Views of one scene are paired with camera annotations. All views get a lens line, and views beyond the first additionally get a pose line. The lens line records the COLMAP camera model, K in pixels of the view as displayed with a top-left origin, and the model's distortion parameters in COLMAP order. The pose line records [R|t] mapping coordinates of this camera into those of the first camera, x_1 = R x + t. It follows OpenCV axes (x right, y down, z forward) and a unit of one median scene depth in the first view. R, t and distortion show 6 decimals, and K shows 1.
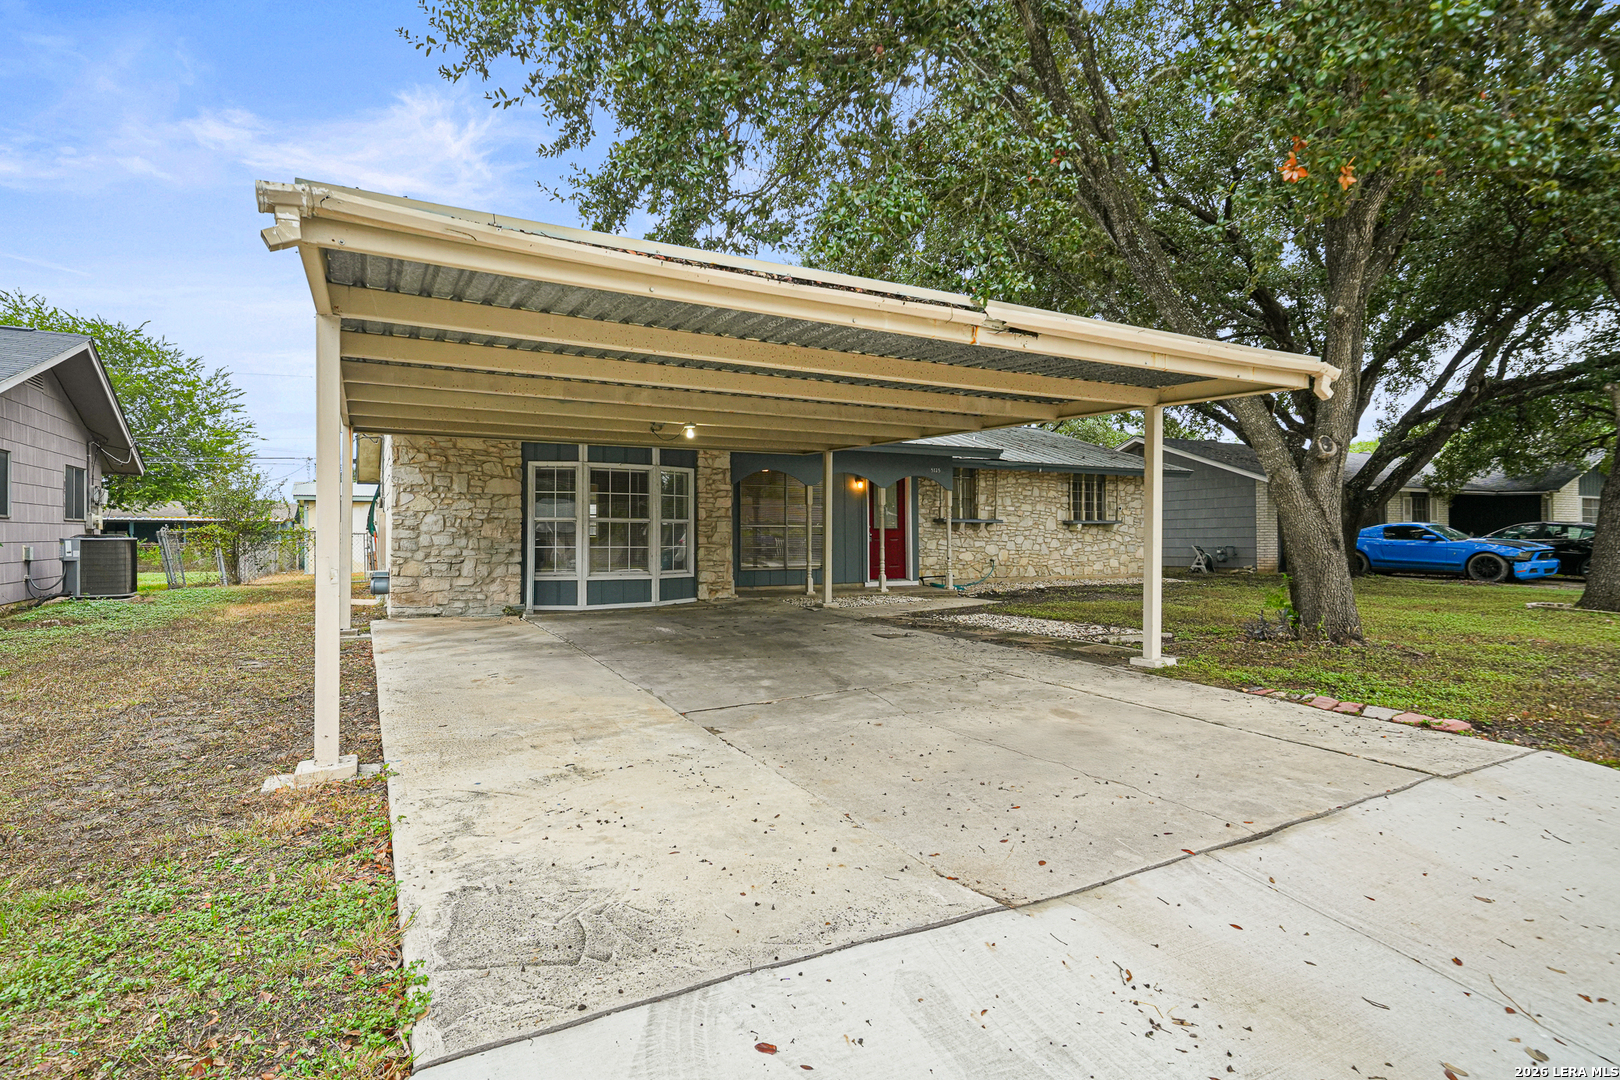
lens RADIAL K [[841.4, 0, 814.1], [0, 841.4, 530.1], [0, 0, 1]] dist [0.004528, 0.000424]
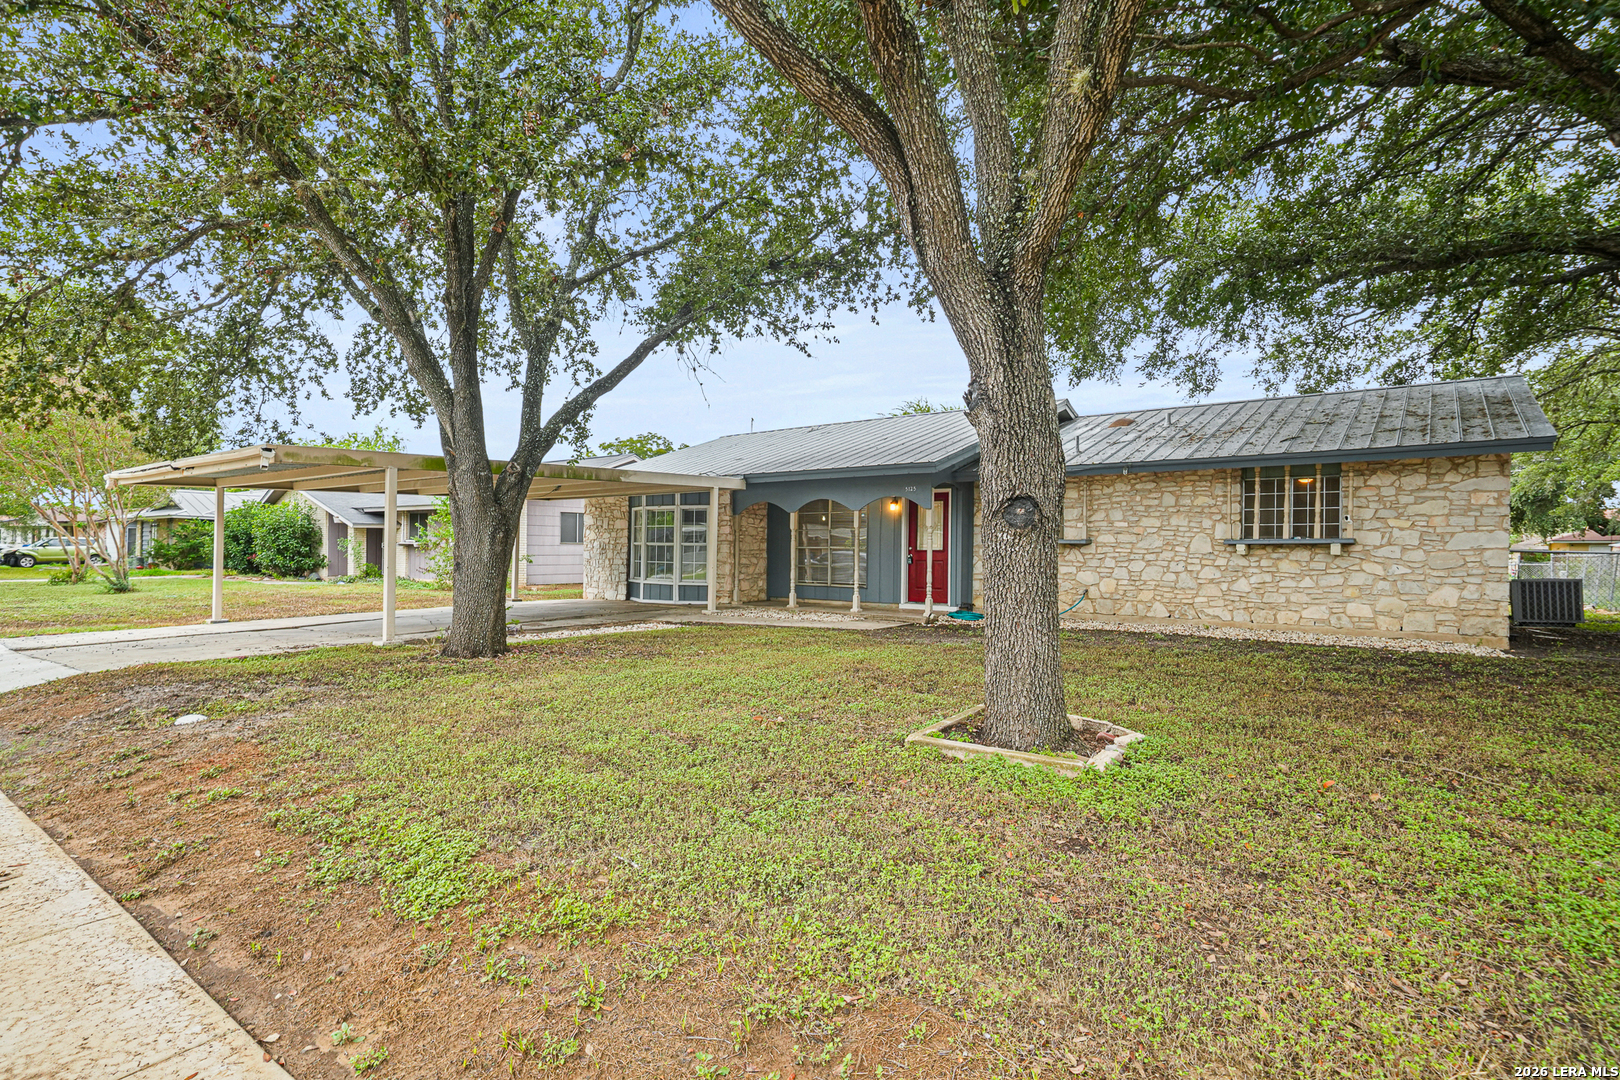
lens RADIAL K [[796.1, 0, 811.0], [0, 796.1, 541.0], [0, 0, 1]] dist [0.001963, 0.000201]
pose [[0.395274, -0.008468, -0.918524, 1.026171], [-0.004777, 0.999925, -0.011274, -0.001640], [0.918551, 0.008844, 0.395204, 0.604790]]
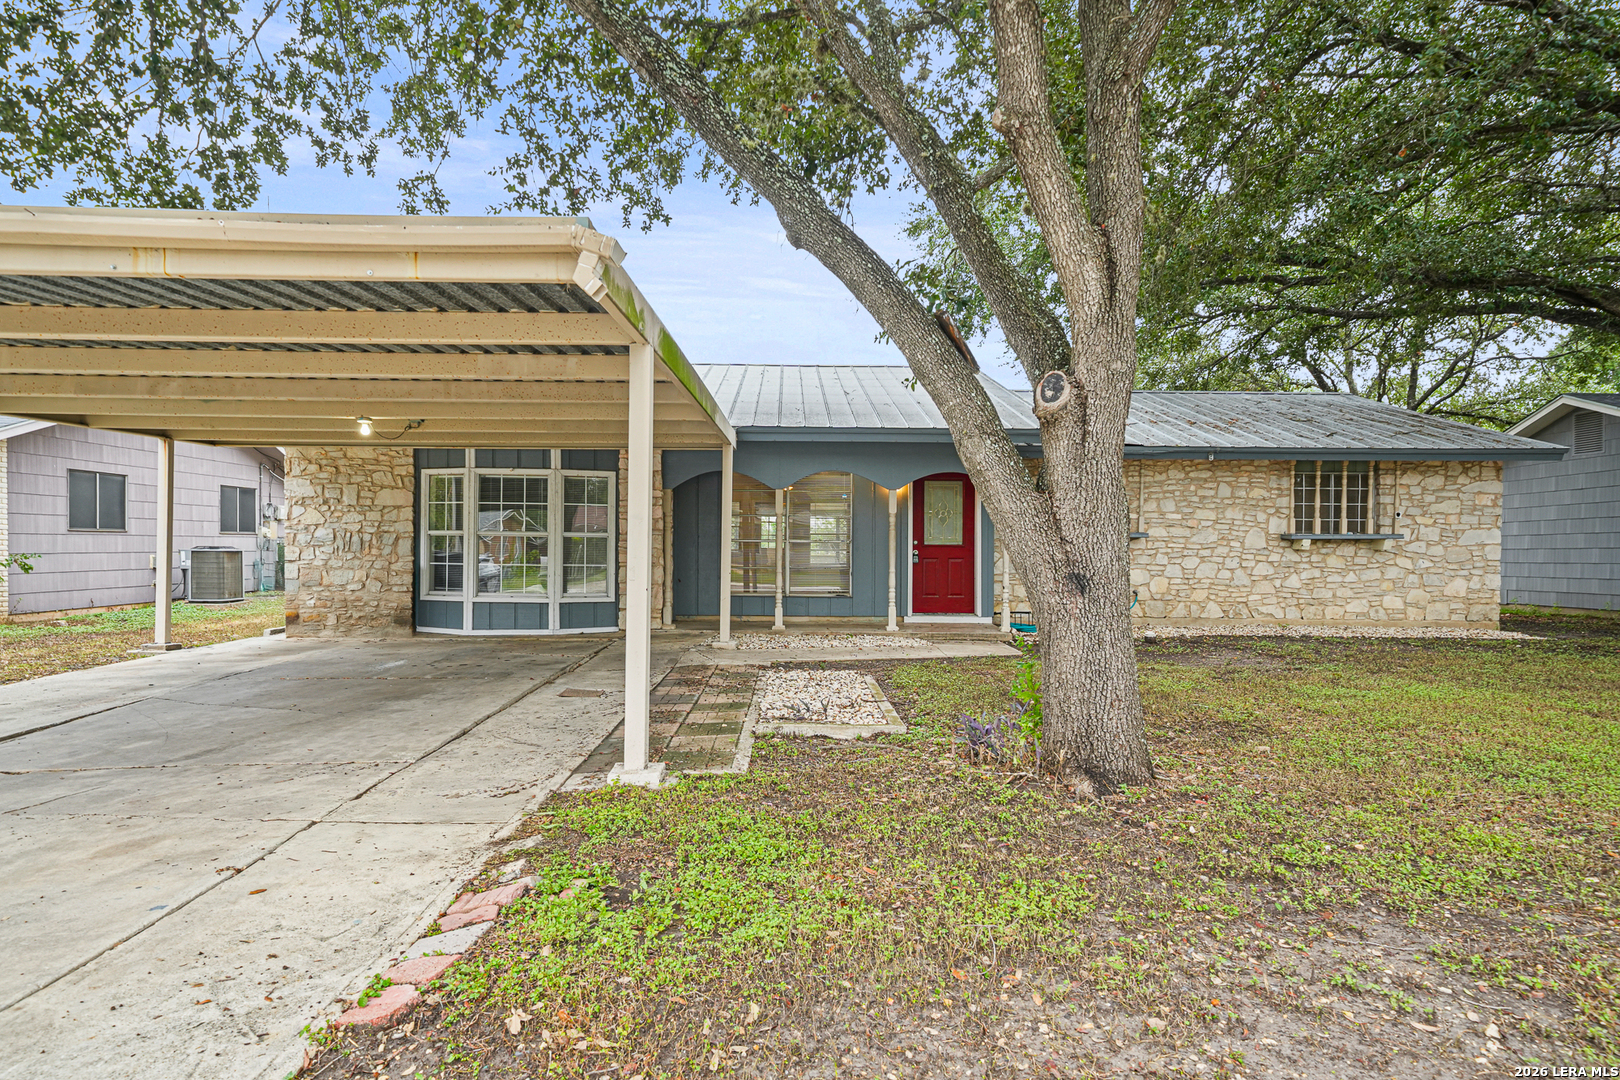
lens RADIAL K [[936.5, 0, 803.8], [0, 936.5, 547.9], [0, 0, 1]] dist [0.017434, -0.000932]
pose [[0.877800, 0.007471, -0.478970, 0.438702], [-0.005438, 0.999969, 0.005631, -0.003676], [0.478997, -0.002338, 0.877813, 0.256058]]
